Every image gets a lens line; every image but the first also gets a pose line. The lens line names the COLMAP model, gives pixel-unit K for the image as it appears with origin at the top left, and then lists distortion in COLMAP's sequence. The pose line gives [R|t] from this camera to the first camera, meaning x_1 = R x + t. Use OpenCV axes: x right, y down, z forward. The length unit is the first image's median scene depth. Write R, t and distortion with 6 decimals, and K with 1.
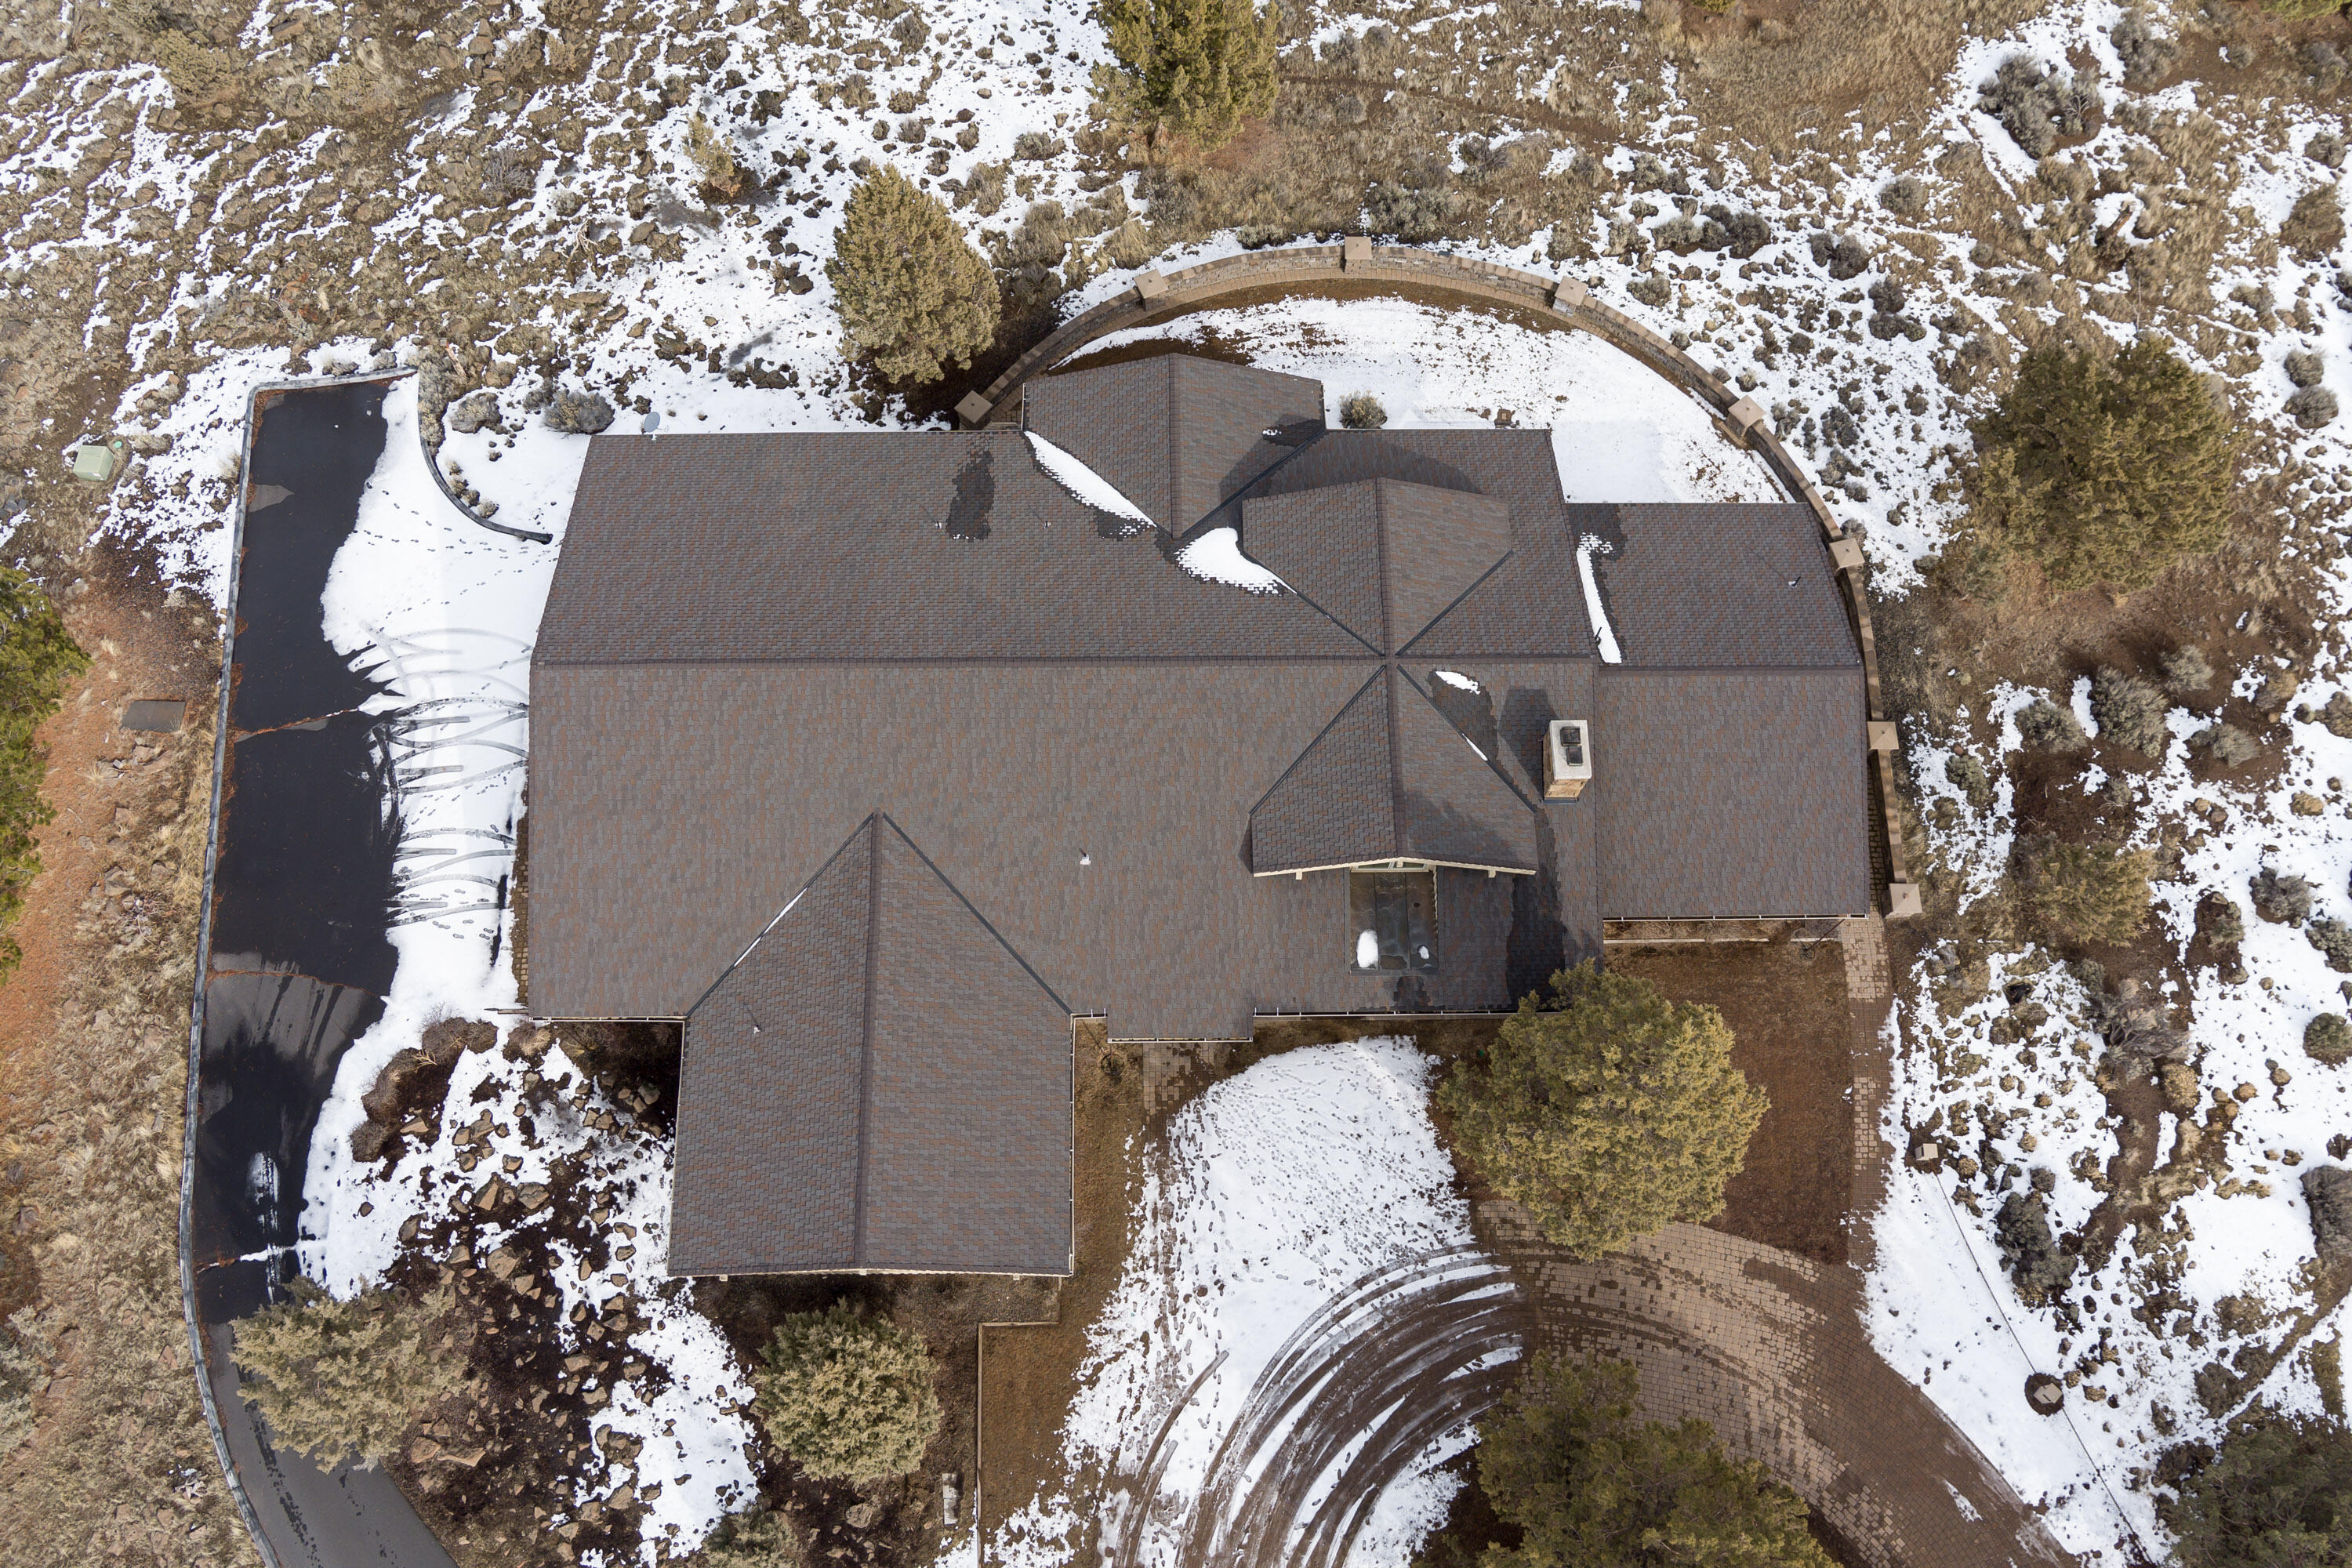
lens RADIAL K [[1946.3, 0, 1174.3], [0, 1946.3, 741.9], [0, 0, 1]] dist [-0.087253, 0.044590]
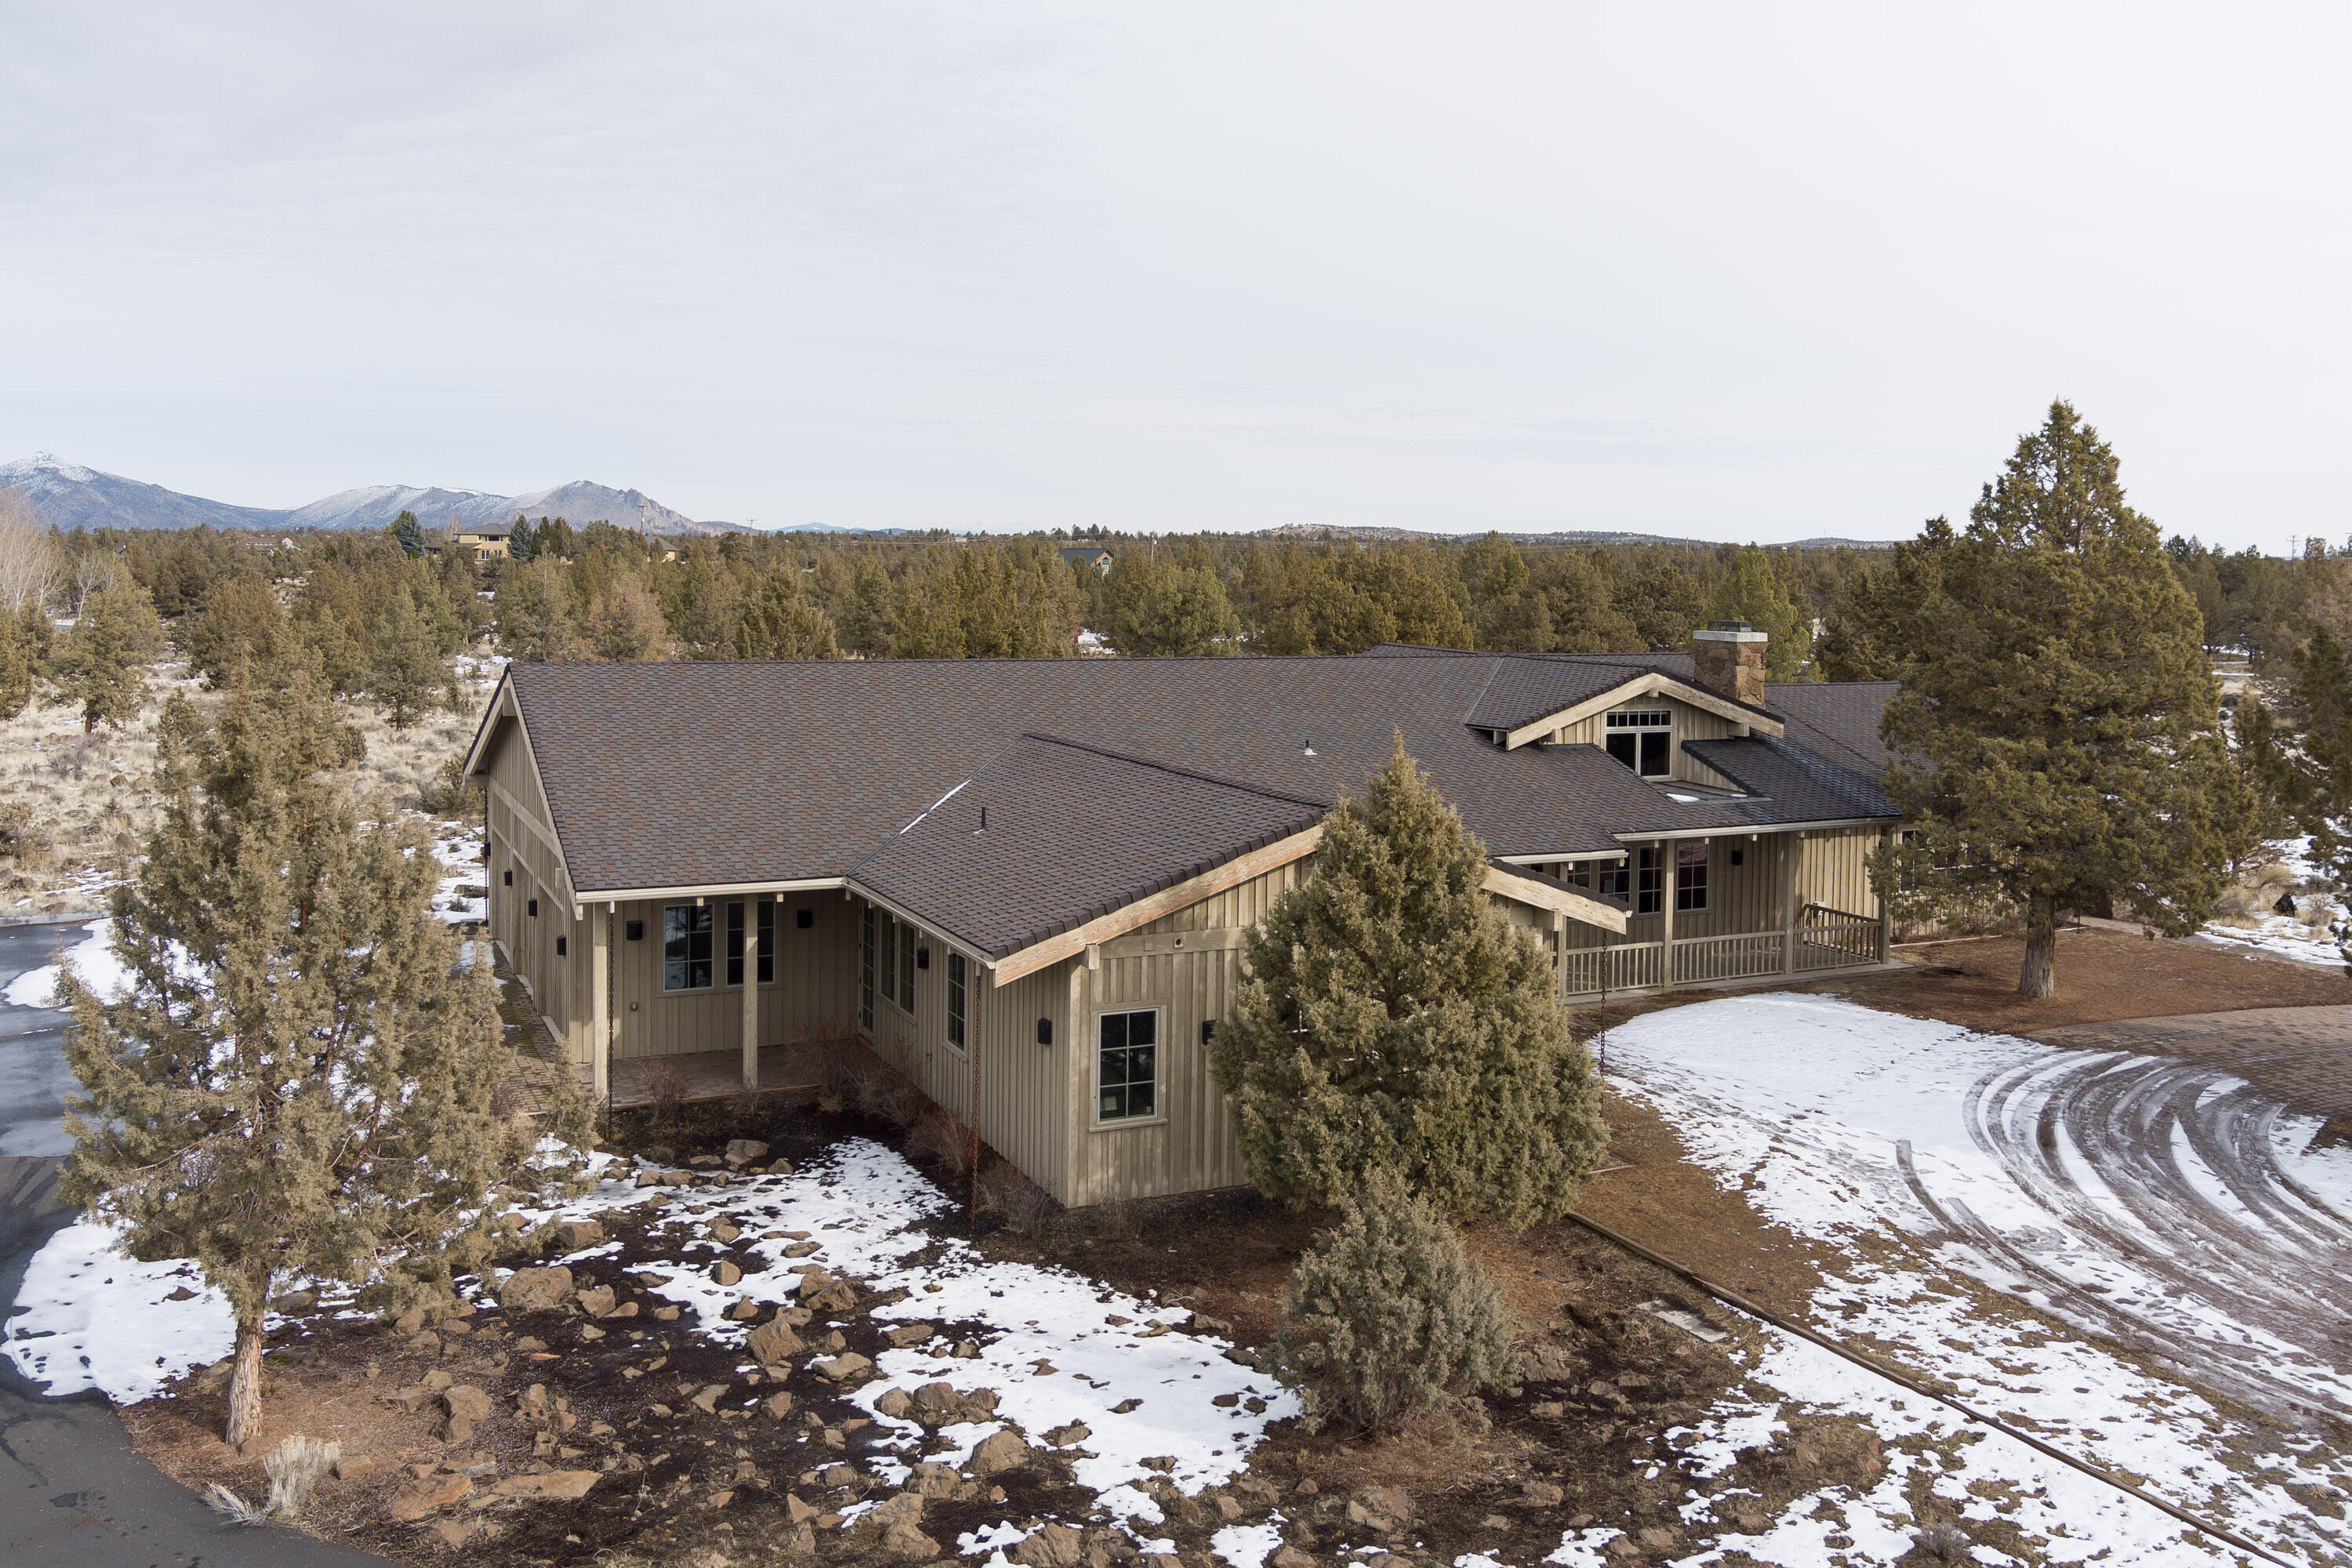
lens RADIAL K [[1946.3, 0, 1174.3], [0, 1946.3, 741.9], [0, 0, 1]] dist [-0.087253, 0.044590]
pose [[0.909684, -0.042191, 0.413151, -0.346402], [0.386140, 0.452125, -0.804039, 0.551737], [-0.152873, 0.890956, 0.427583, 0.592834]]
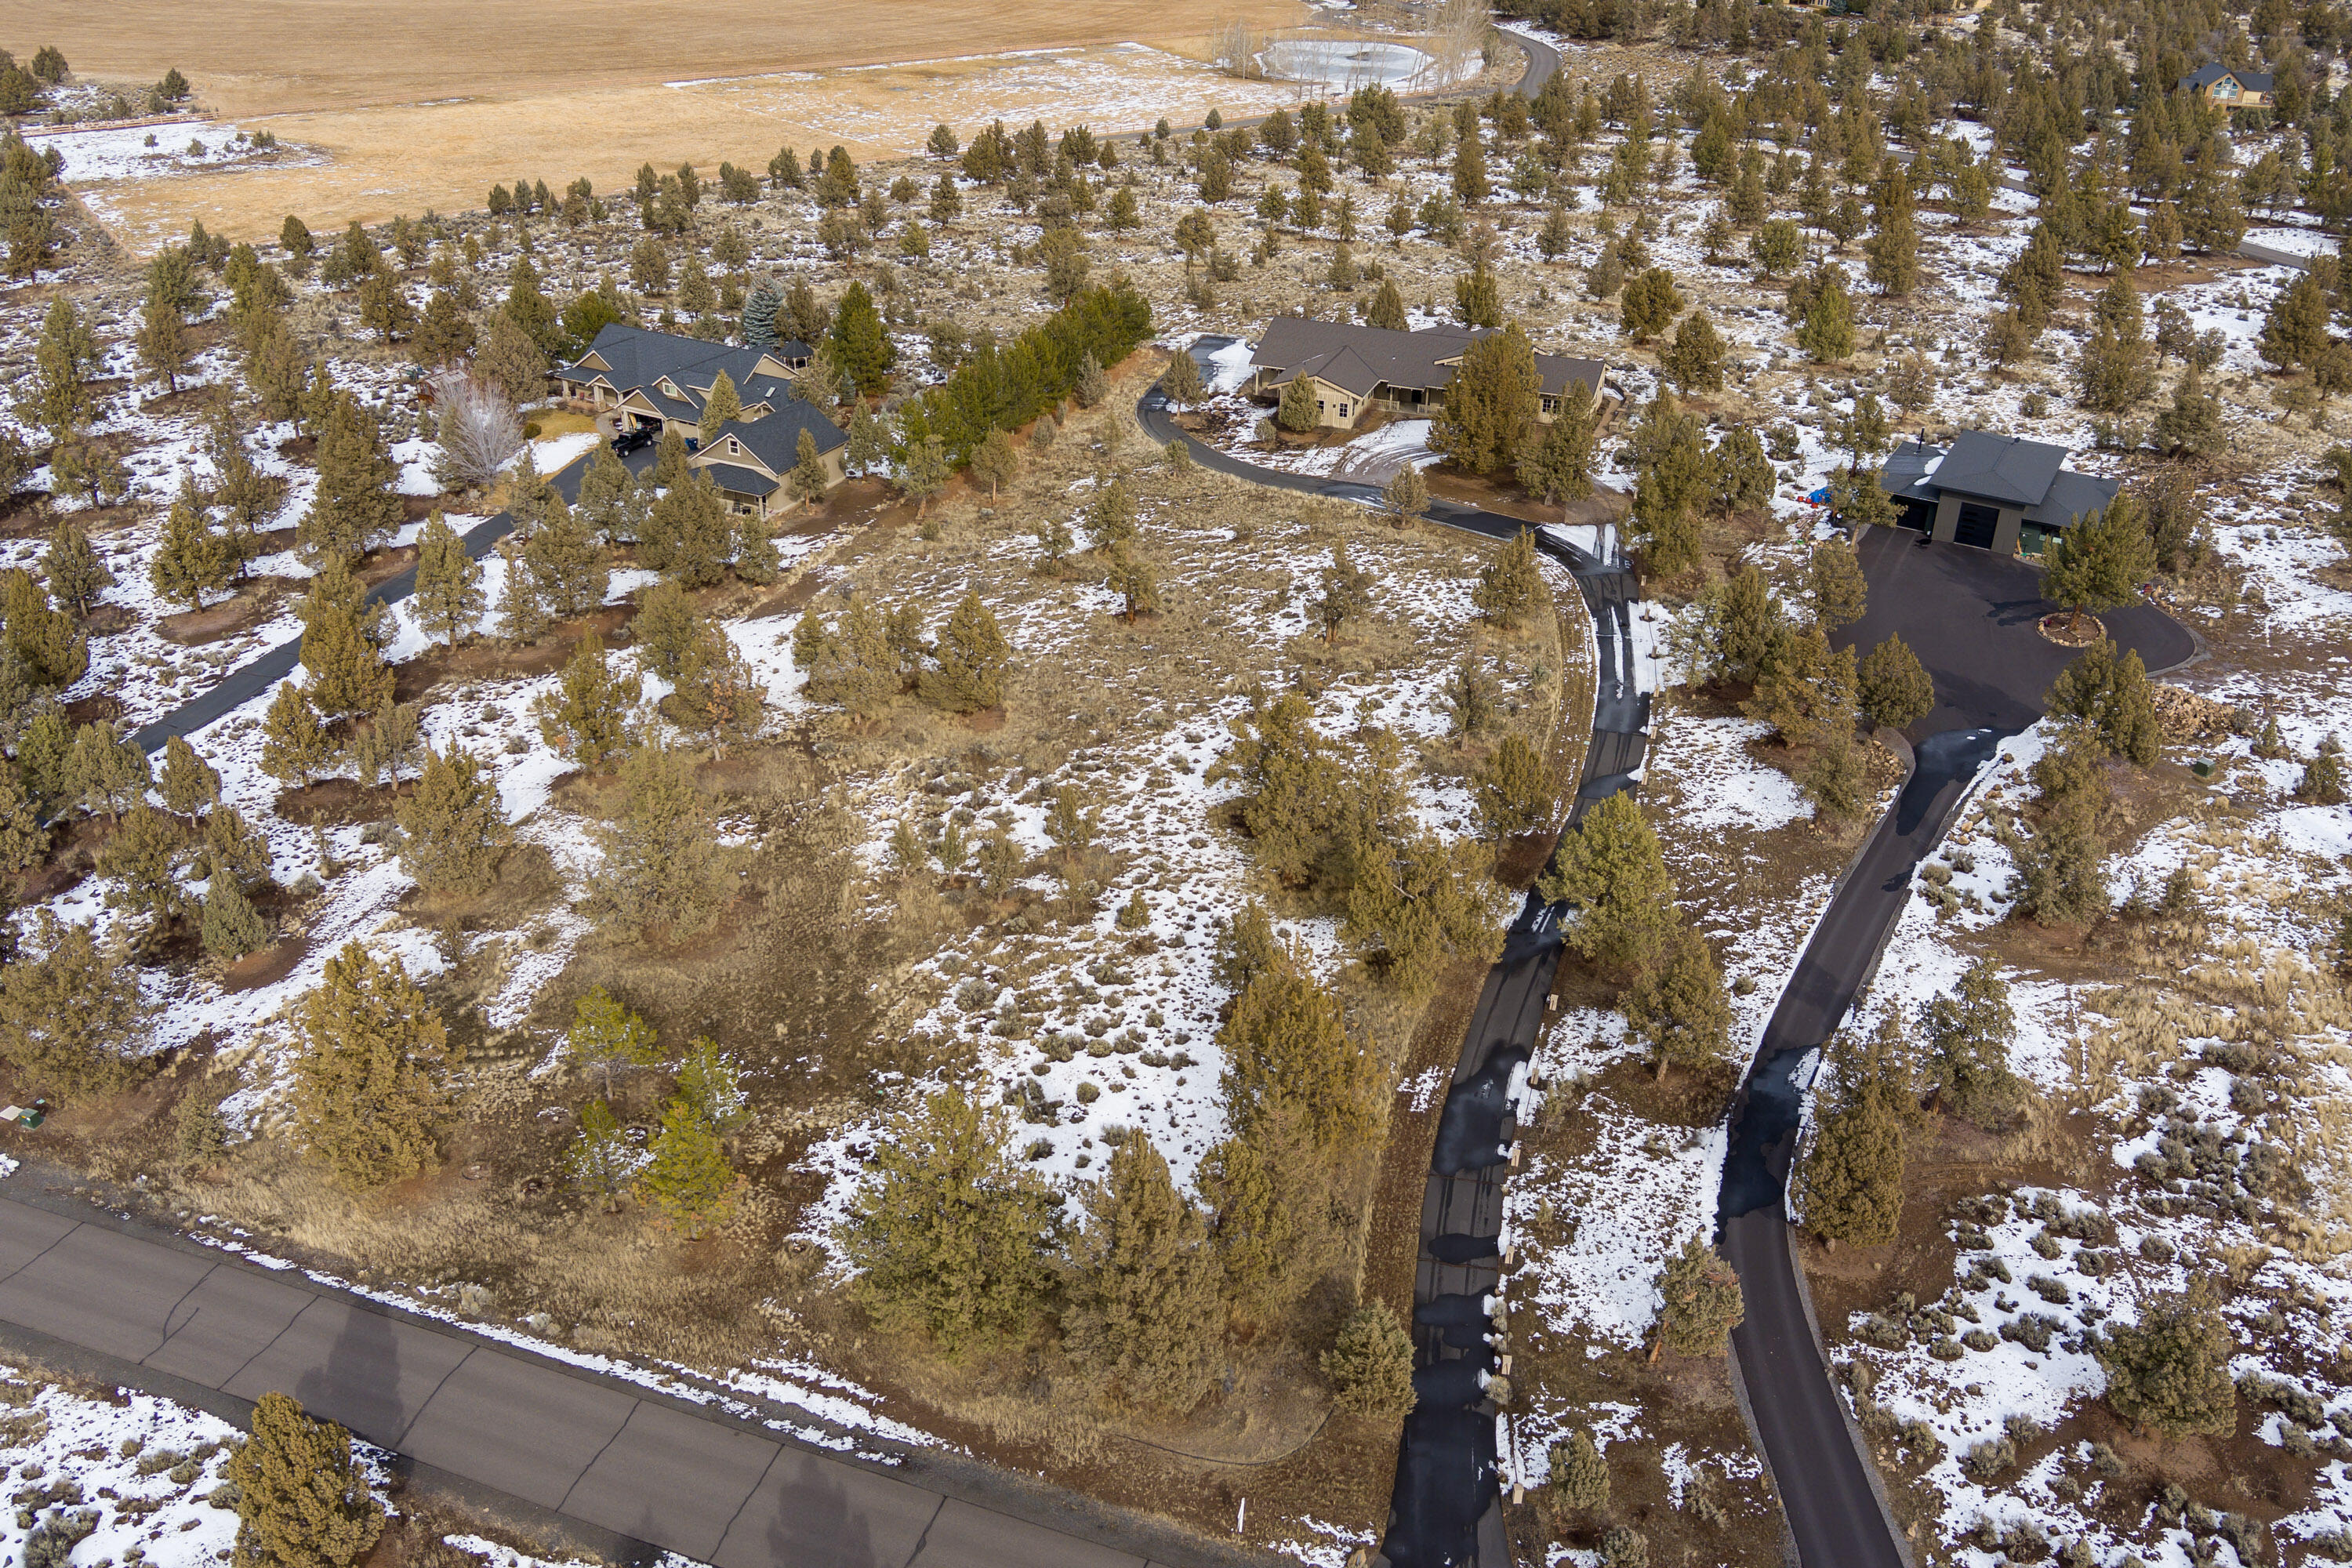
lens RADIAL K [[1864.6, 0, 1216.7], [0, 1864.6, 788.0], [0, 0, 1]] dist [-0.058871, -0.006242]
pose [[0.940980, 0.171754, -0.291645, 0.751872], [-0.318825, 0.739031, -0.593450, 2.654761], [0.113607, 0.651409, 0.750173, -1.133805]]
